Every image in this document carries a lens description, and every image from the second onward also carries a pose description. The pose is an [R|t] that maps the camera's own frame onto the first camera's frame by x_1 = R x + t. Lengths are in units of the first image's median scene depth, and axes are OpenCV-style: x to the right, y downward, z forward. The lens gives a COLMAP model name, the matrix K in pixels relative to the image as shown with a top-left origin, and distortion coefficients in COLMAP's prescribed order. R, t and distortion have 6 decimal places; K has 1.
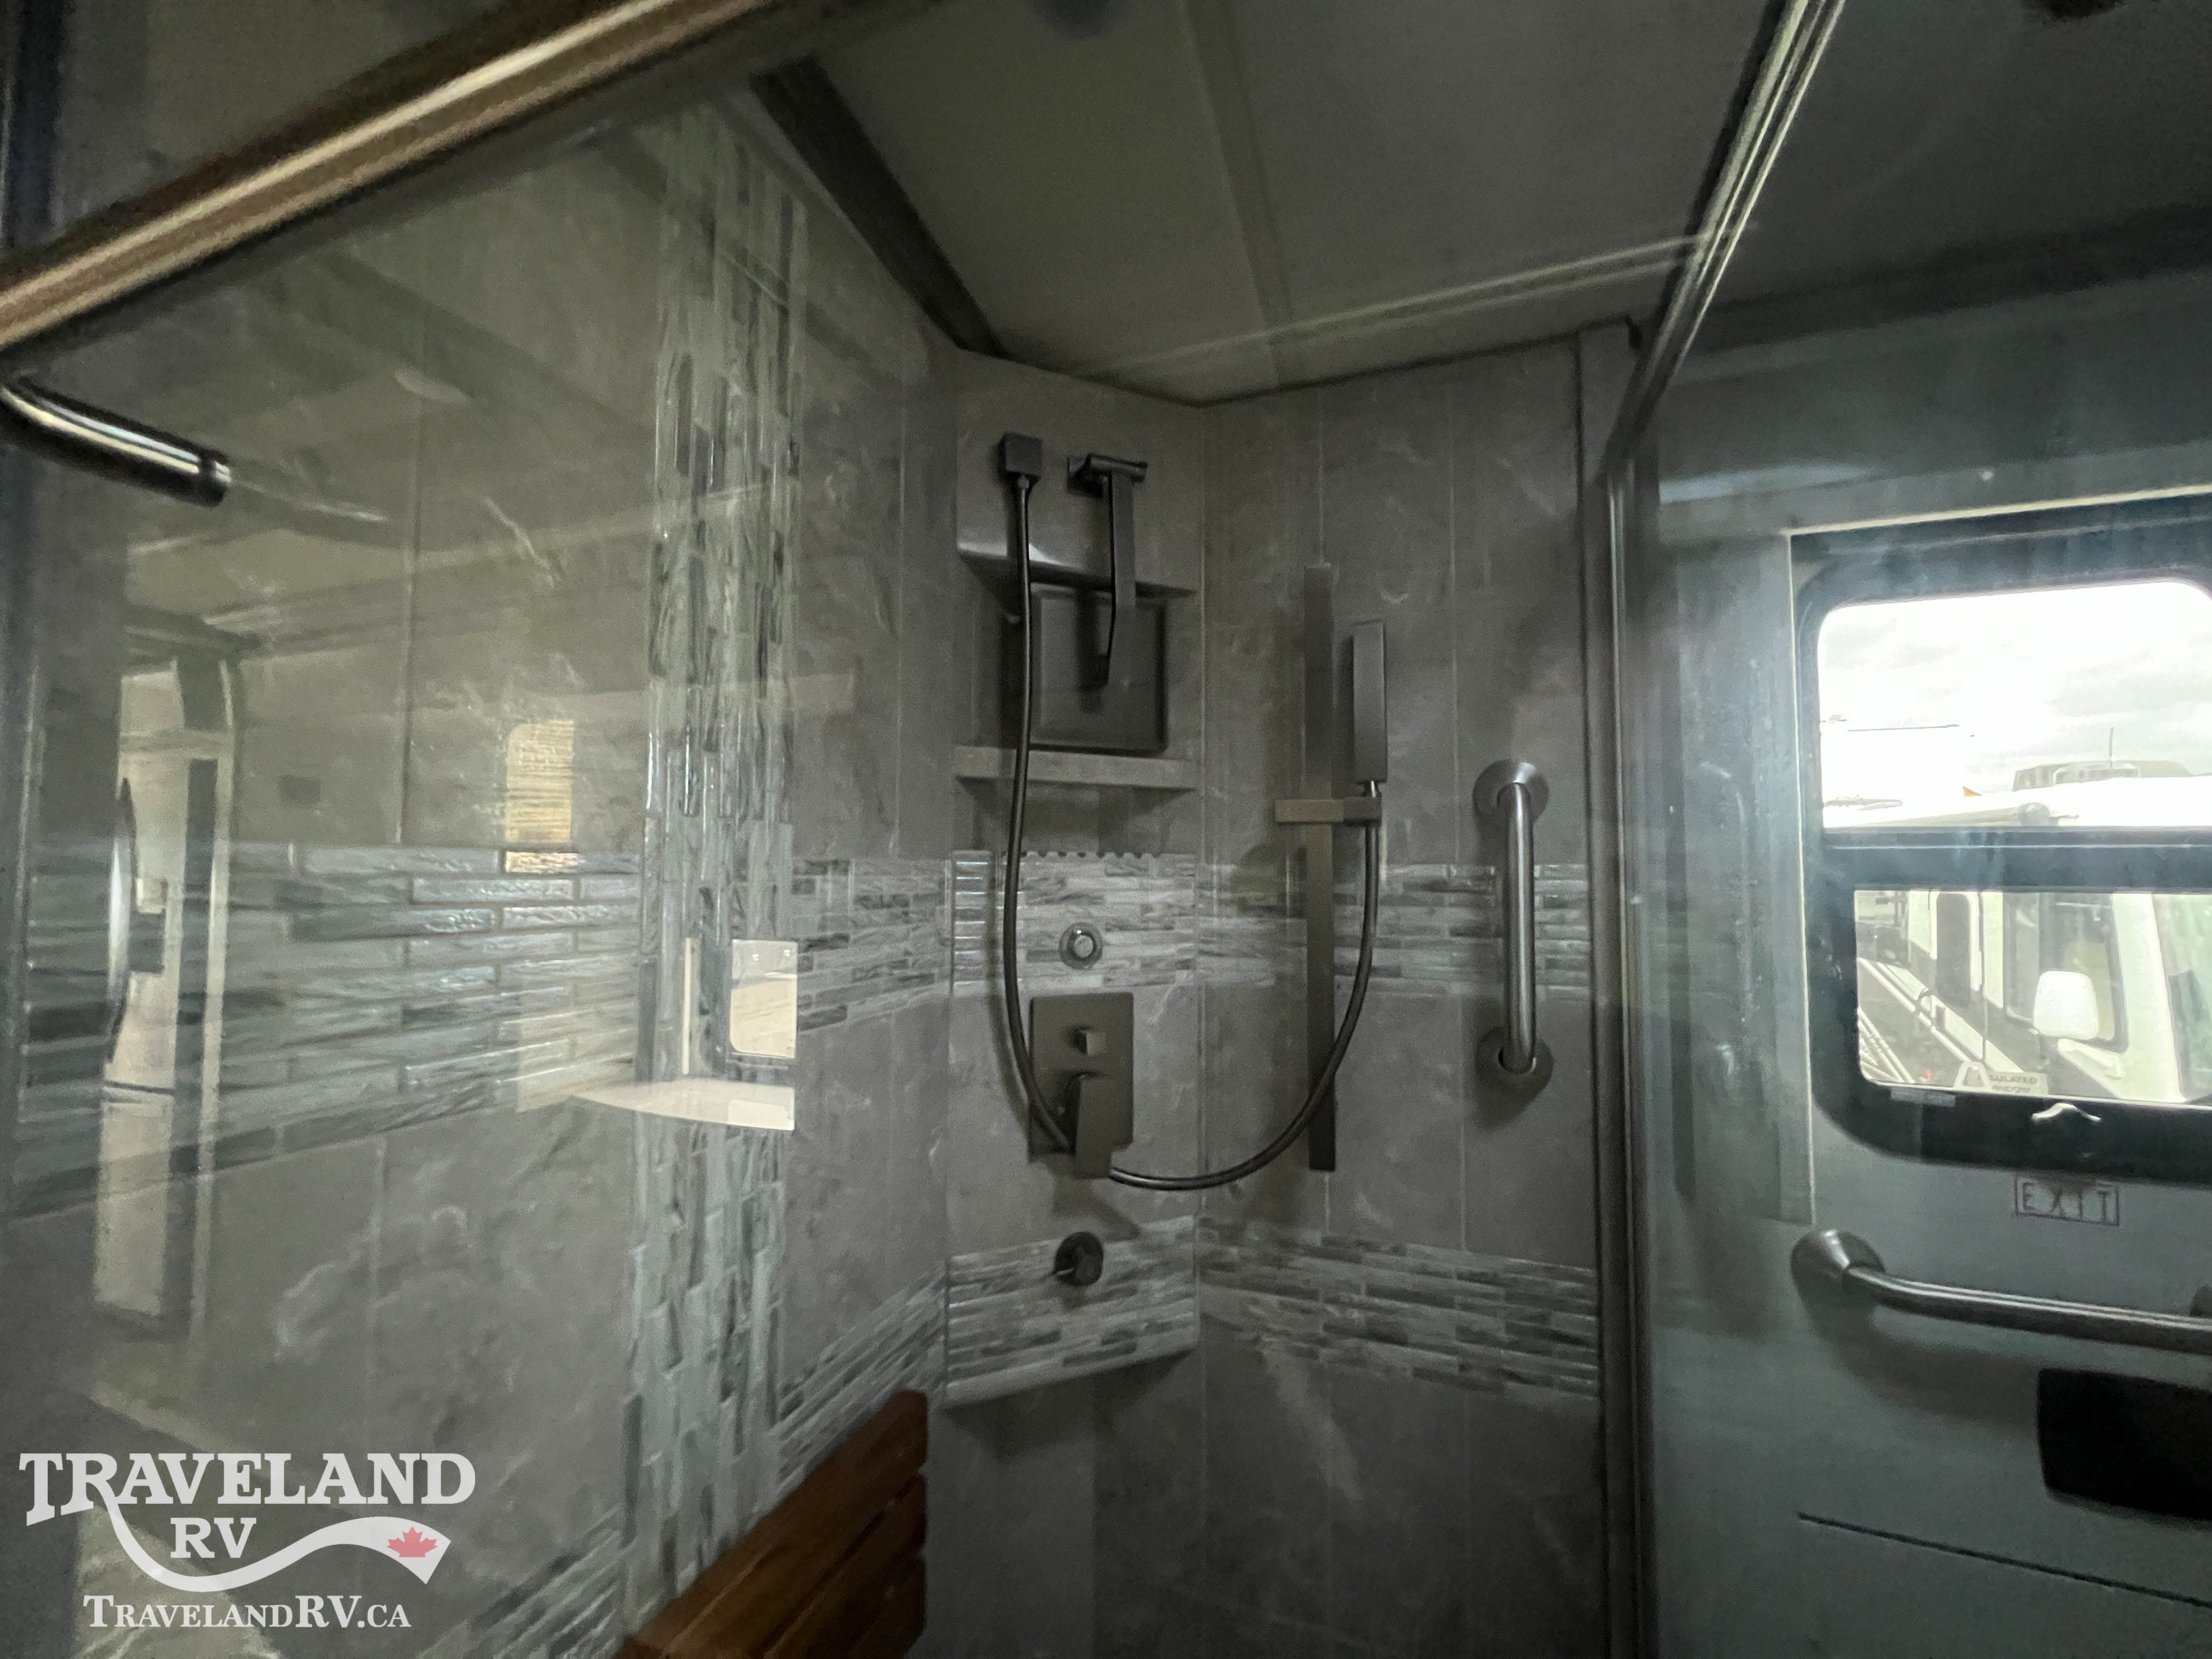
lens RADIAL K [[885.4, 0, 1101.8], [0, 885.4, 827.7], [0, 0, 1]] dist [-0.000714, 0.000030]
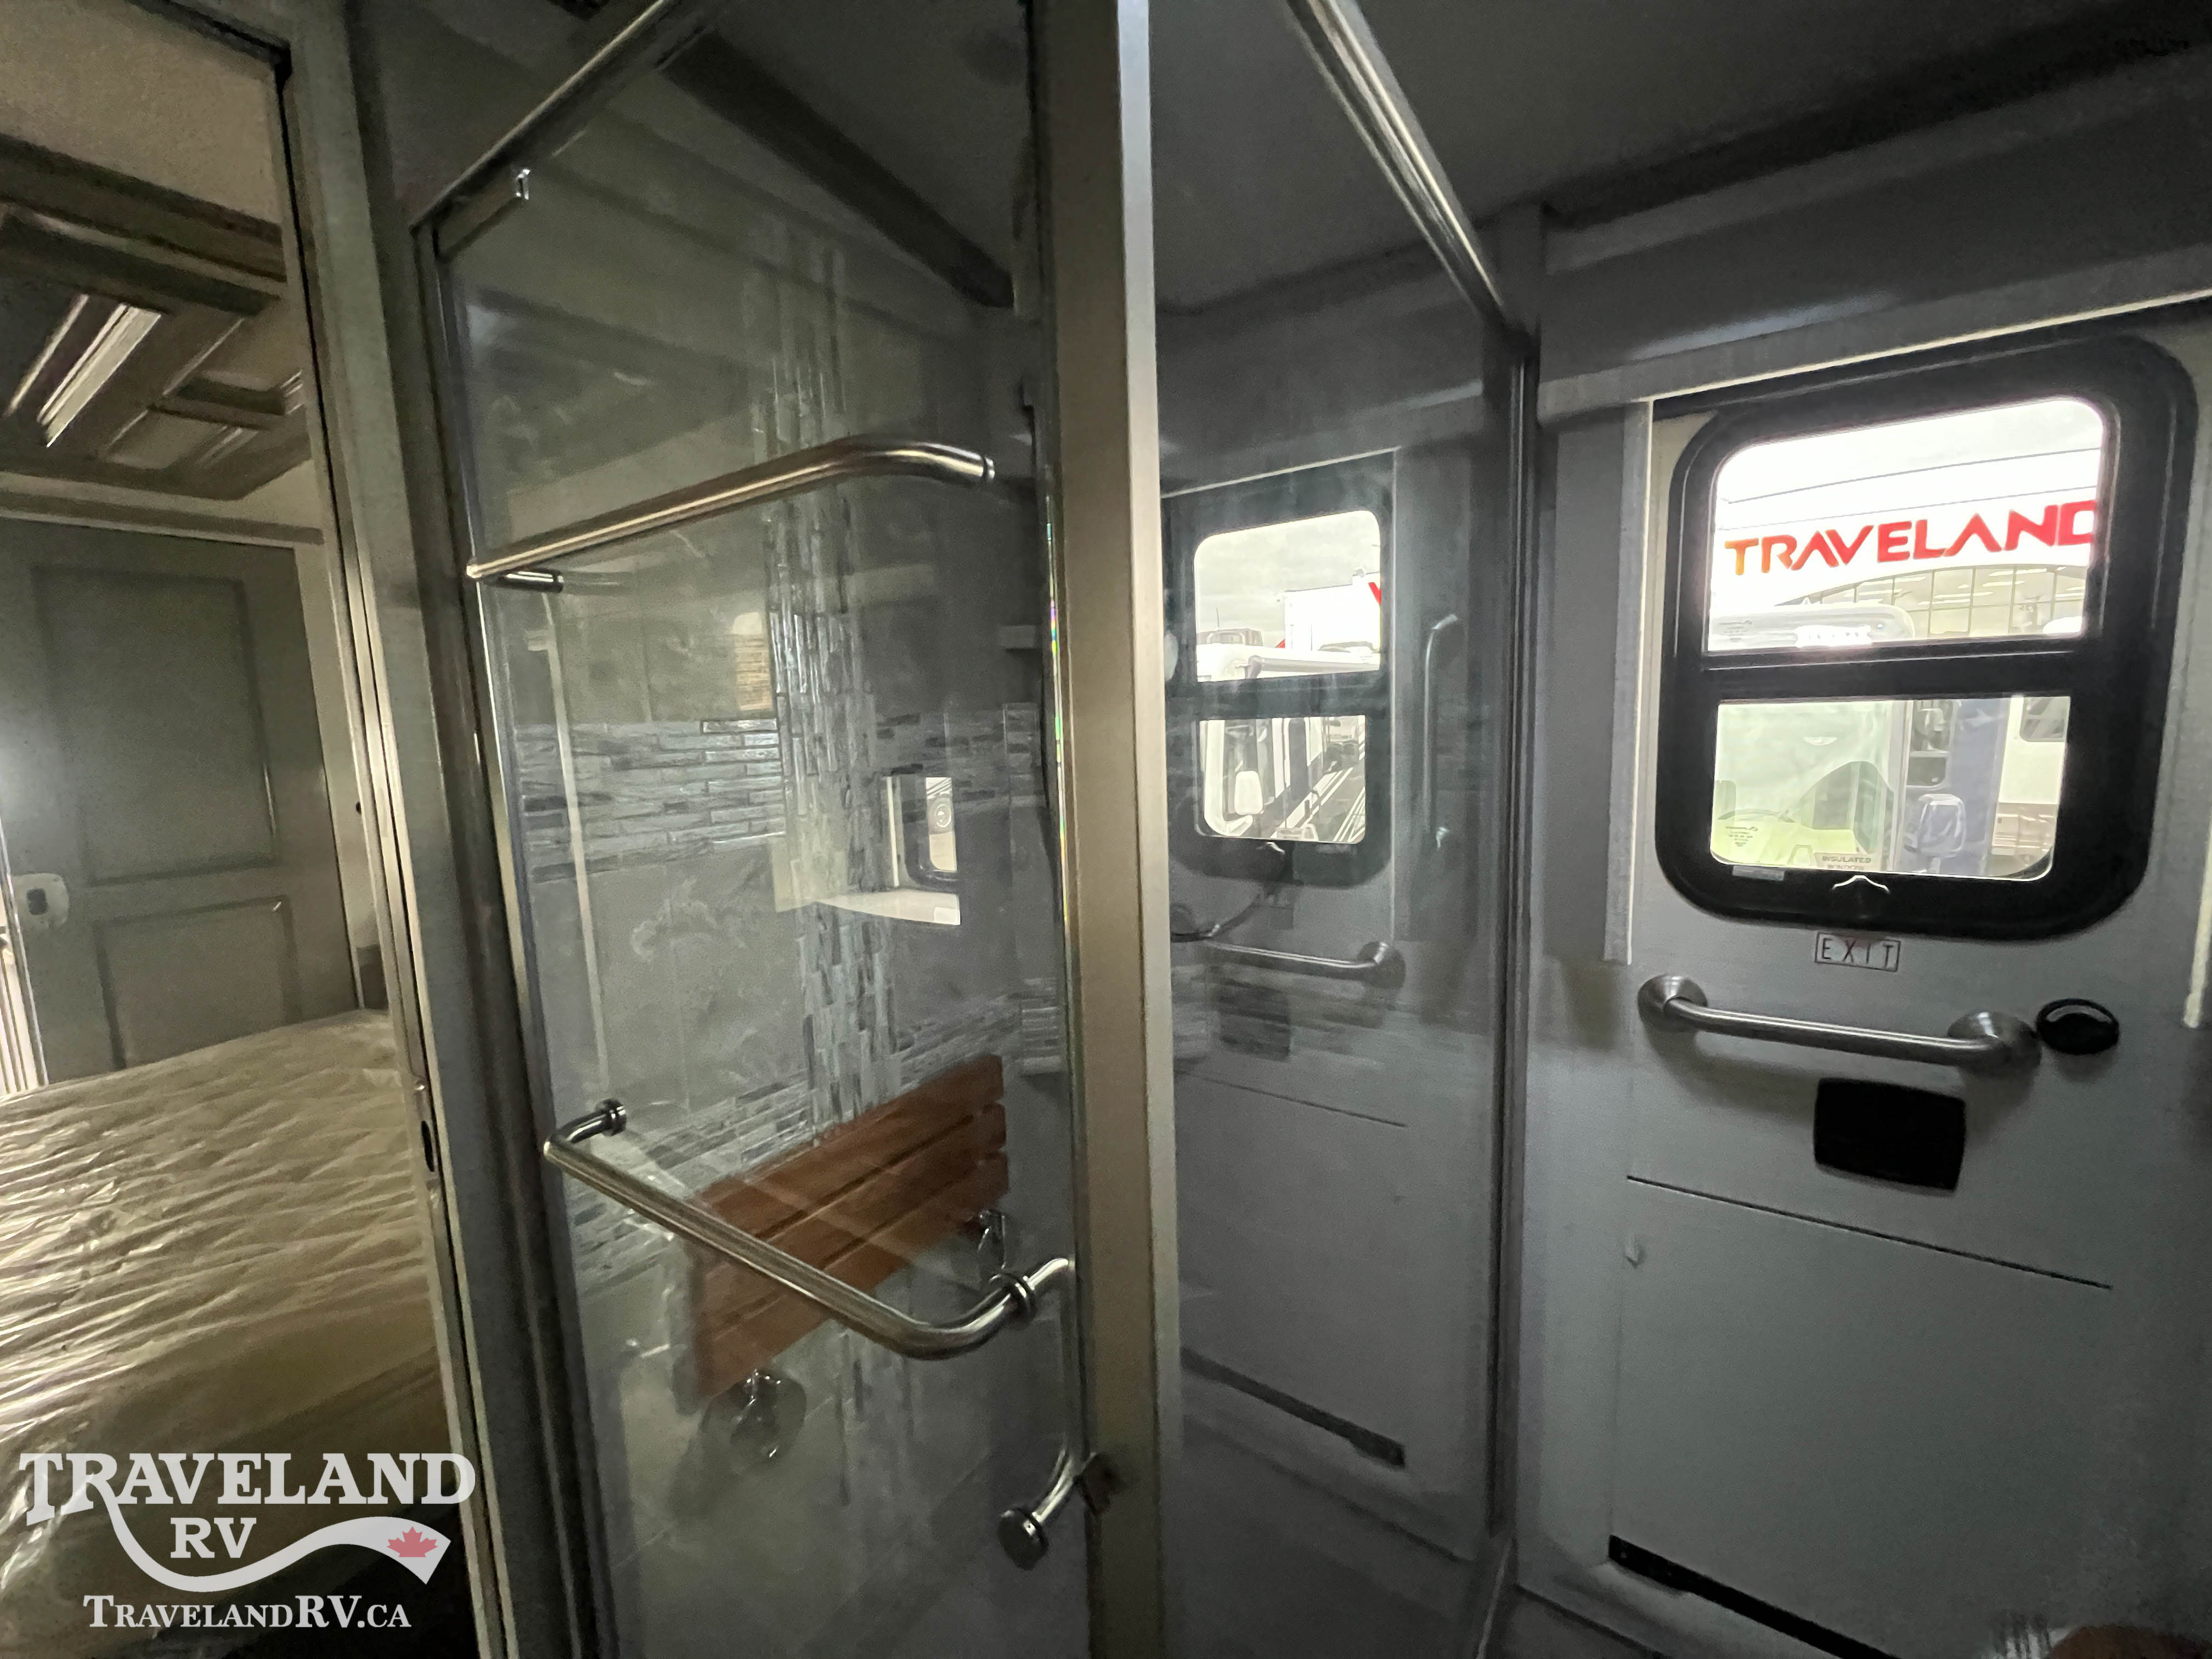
lens RADIAL K [[891.0, 0, 1108.0], [0, 891.0, 827.7], [0, 0, 1]] dist [-0.000768, -0.000061]
pose [[0.974033, -0.010975, -0.226138, 0.417230], [0.052388, 0.982643, 0.177956, -0.030573], [0.220260, -0.185182, 0.957702, -0.465920]]
